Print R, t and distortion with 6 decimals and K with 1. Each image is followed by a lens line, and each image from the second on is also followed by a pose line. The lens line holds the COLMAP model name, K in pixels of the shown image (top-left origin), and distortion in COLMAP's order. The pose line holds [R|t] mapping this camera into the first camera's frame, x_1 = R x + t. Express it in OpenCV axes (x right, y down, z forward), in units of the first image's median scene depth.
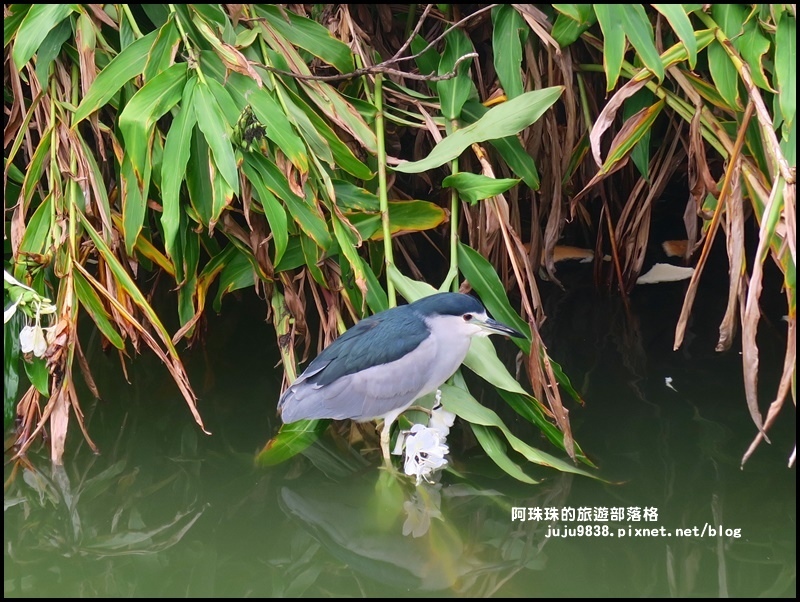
lens RADIAL K [[2252.0, 0, 399.7], [0, 2252.0, 301.0], [0, 0, 1]] dist [0.155790, 0.000000]
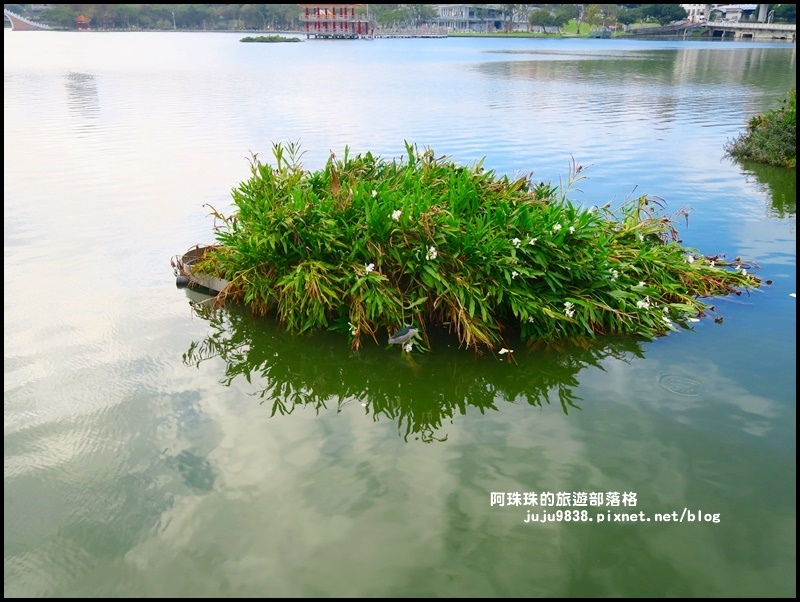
lens RADIAL K [[622.5, 0, 400.3], [0, 622.5, 302.5], [0, 0, 1]] dist [0.000565, 0.000003]
pose [[0.999318, -0.004773, -0.036609, 0.056365], [0.002976, 0.998794, -0.049008, 0.018878], [0.036799, 0.048866, 0.998127, -0.959518]]
